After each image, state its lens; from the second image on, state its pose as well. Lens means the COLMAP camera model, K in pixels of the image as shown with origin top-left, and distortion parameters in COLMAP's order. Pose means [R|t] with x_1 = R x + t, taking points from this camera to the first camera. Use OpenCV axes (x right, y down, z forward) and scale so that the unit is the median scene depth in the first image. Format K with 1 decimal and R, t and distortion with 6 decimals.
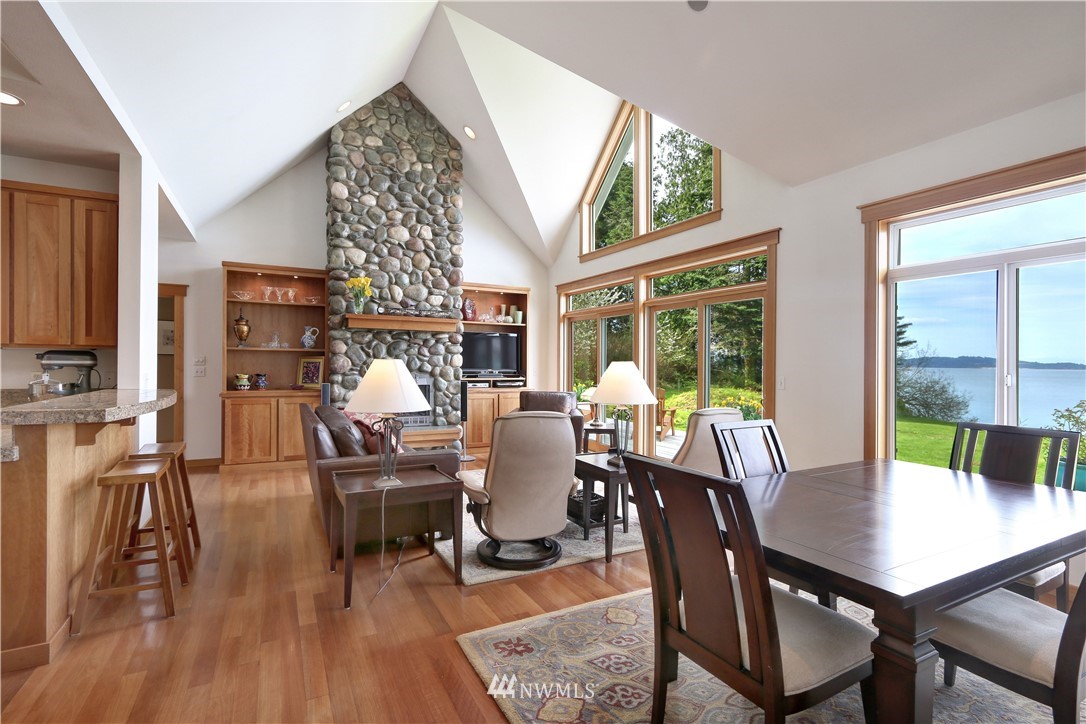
lens RADIAL K [[502.3, 0, 538.7], [0, 502.3, 369.8], [0, 0, 1]] dist [-0.017443, 0.001750]
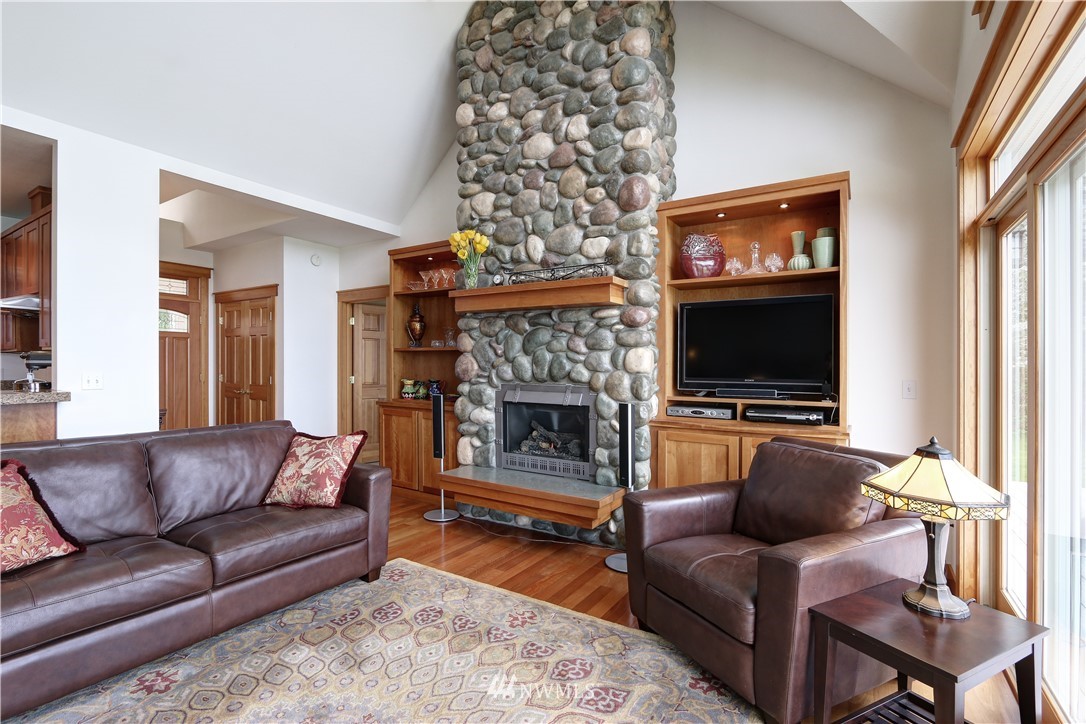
lens RADIAL K [[502.3, 0, 544.9], [0, 502.3, 370.1], [0, 0, 1]] dist [-0.017443, 0.001750]
pose [[0.486436, 0.000105, -0.873716, 0.236378], [-0.016245, 0.999828, -0.008924, -0.003049], [0.873565, 0.018534, 0.486354, 0.707781]]
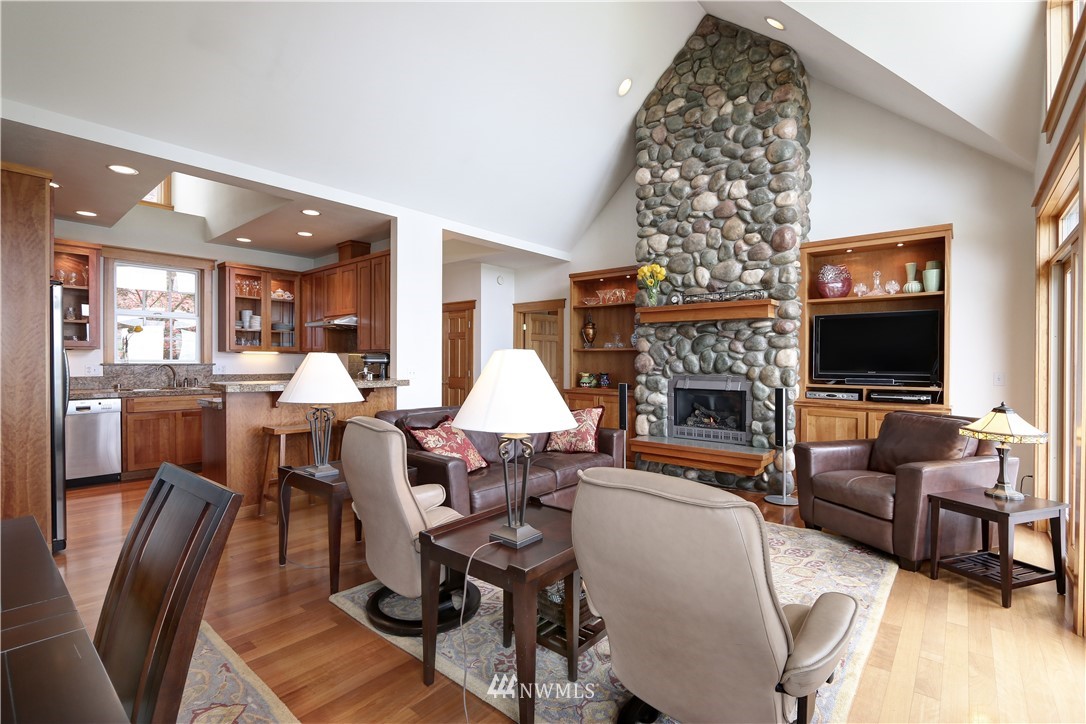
lens RADIAL K [[502.3, 0, 547.3], [0, 502.3, 372.3], [0, 0, 1]] dist [-0.017443, 0.001750]
pose [[0.368051, 0.011412, -0.929736, 0.374270], [-0.015519, 0.999861, 0.006129, 0.002107], [0.929676, 0.012173, 0.368177, 0.457763]]
